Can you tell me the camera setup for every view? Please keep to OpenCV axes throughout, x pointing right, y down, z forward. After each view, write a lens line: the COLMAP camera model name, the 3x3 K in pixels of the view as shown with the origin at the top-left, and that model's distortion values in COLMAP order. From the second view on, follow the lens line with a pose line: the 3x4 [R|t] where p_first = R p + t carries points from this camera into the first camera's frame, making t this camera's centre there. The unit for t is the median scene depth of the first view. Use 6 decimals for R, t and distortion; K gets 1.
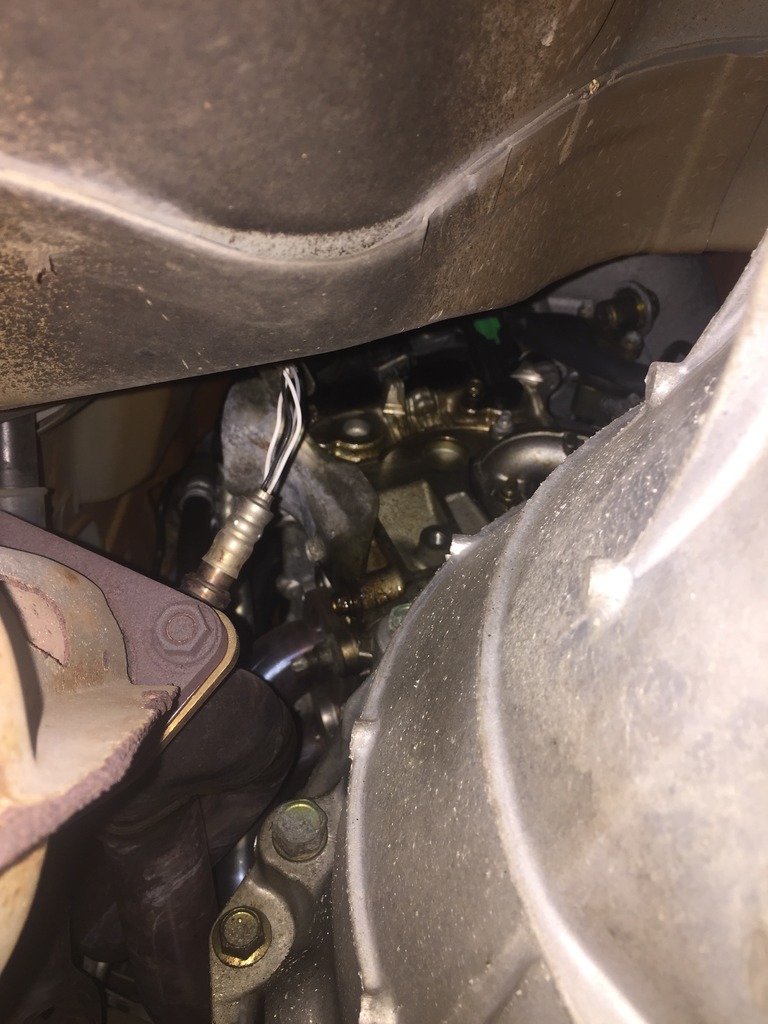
lens RADIAL K [[877.0, 0, 391.6], [0, 877.0, 506.8], [0, 0, 1]] dist [0.045286, -0.047599]
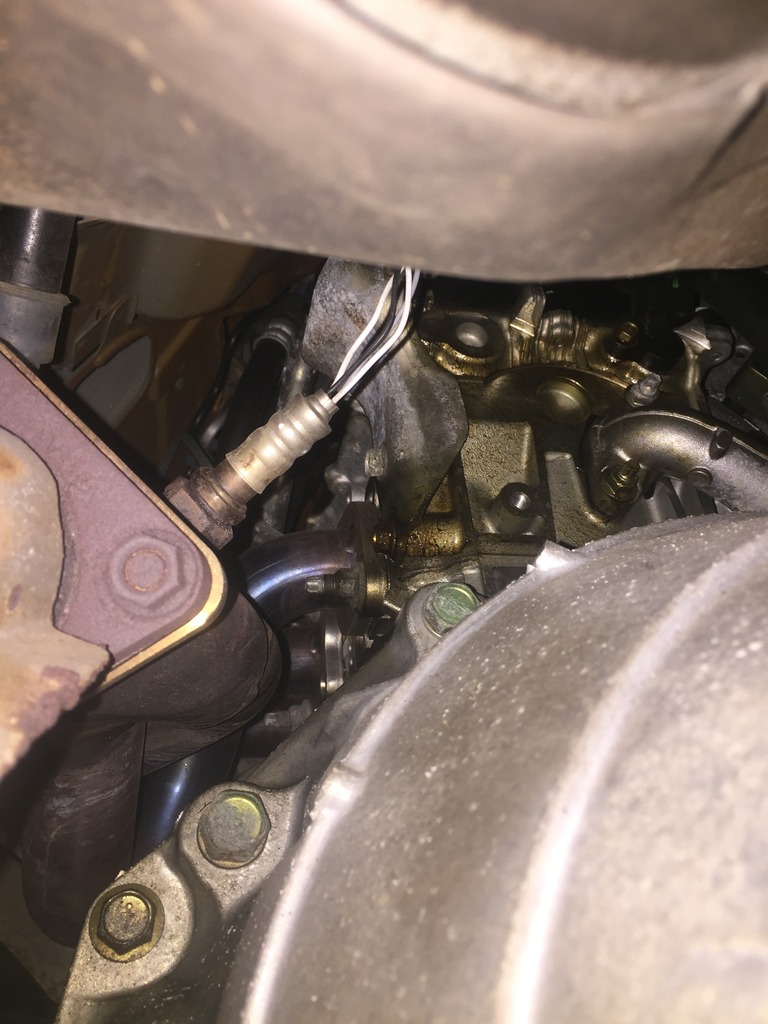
lens RADIAL K [[877.0, 0, 388.7], [0, 877.0, 506.2], [0, 0, 1]] dist [0.045286, -0.047599]
pose [[0.941295, 0.333580, -0.051846, -0.023802], [-0.322311, 0.933719, 0.155838, -0.059184], [0.100394, -0.129979, 0.986421, 0.225651]]
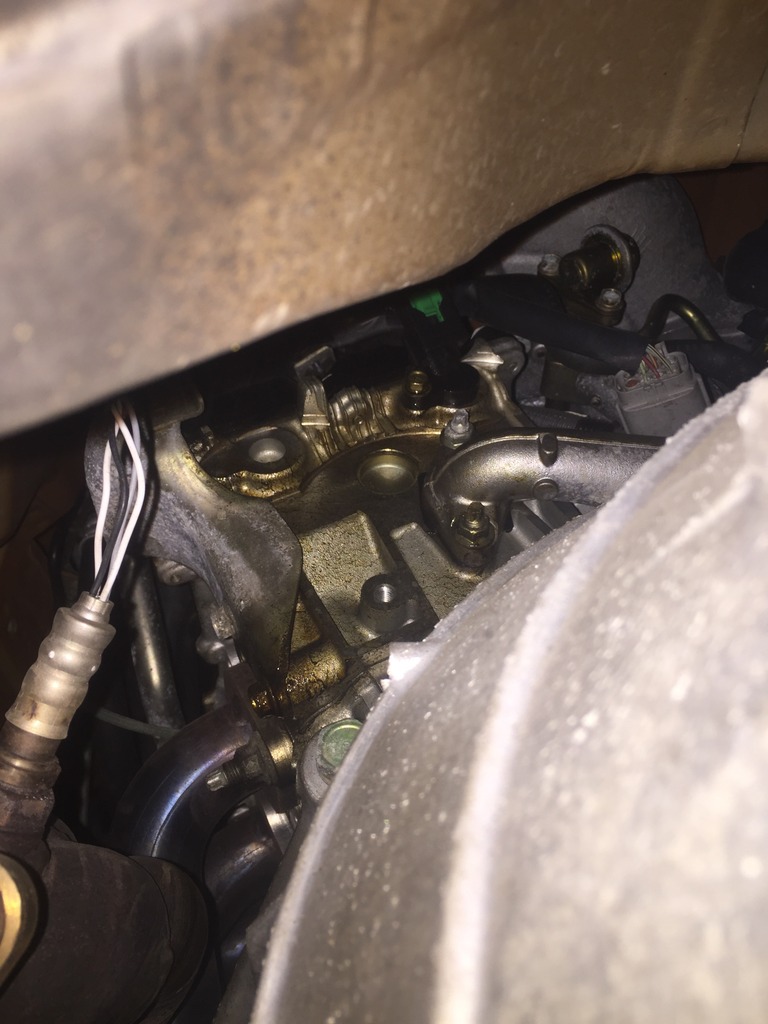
lens RADIAL K [[877.0, 0, 391.0], [0, 877.0, 507.5], [0, 0, 1]] dist [0.045286, -0.047599]
pose [[0.994455, -0.100684, 0.030367, 0.052857], [0.099645, 0.994443, 0.033980, -0.076815], [-0.033619, -0.030766, 0.998961, 0.321609]]
